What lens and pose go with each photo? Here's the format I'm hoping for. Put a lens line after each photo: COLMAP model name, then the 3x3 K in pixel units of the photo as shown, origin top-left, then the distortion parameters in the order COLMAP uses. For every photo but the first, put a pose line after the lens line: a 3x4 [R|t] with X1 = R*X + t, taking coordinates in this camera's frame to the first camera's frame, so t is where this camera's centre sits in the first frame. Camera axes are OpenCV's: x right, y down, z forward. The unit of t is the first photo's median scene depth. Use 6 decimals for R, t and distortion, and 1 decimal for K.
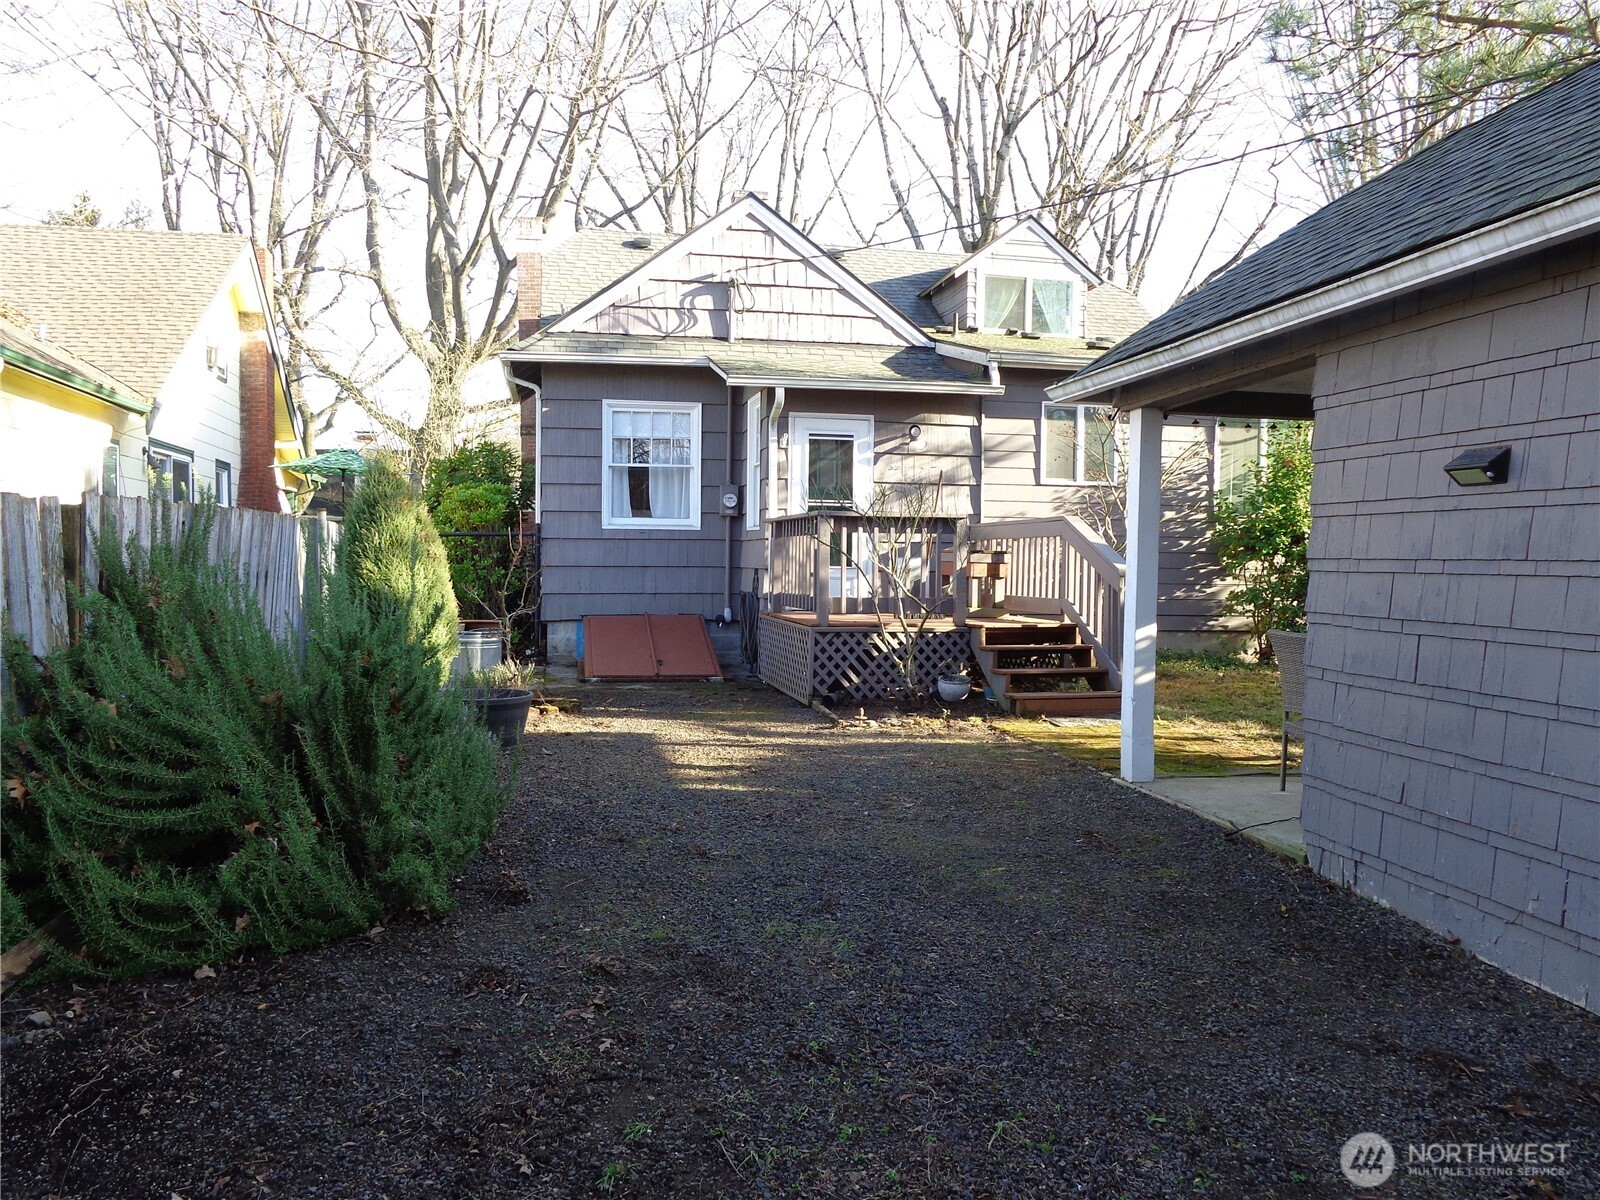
lens RADIAL K [[1202.3, 0, 802.8], [0, 1202.3, 600.4], [0, 0, 1]] dist [0.004149, -0.001418]
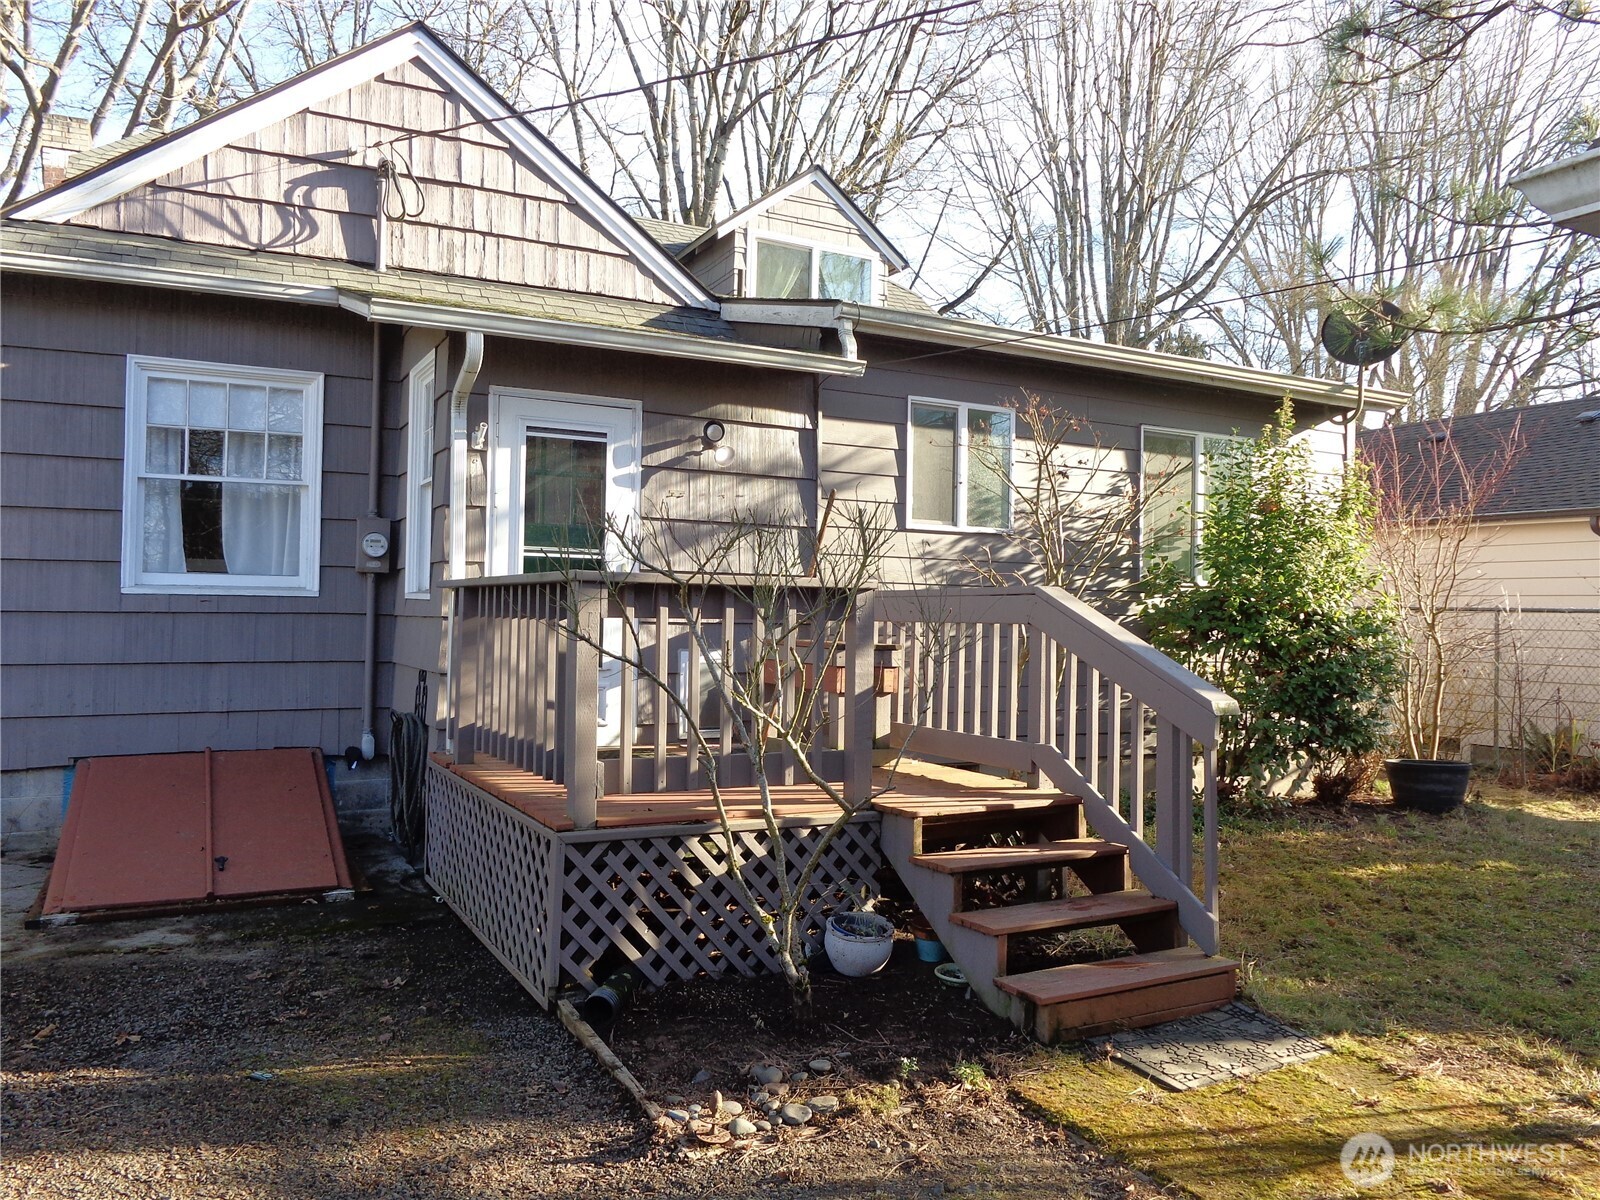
lens RADIAL K [[1202.3, 0, 794.8], [0, 1202.3, 592.8], [0, 0, 1]] dist [0.004149, -0.001418]
pose [[0.964141, 0.009254, 0.265230, -0.020693], [0.003779, 0.998812, -0.048584, -0.034245], [-0.265365, 0.047844, 0.962960, 0.422904]]
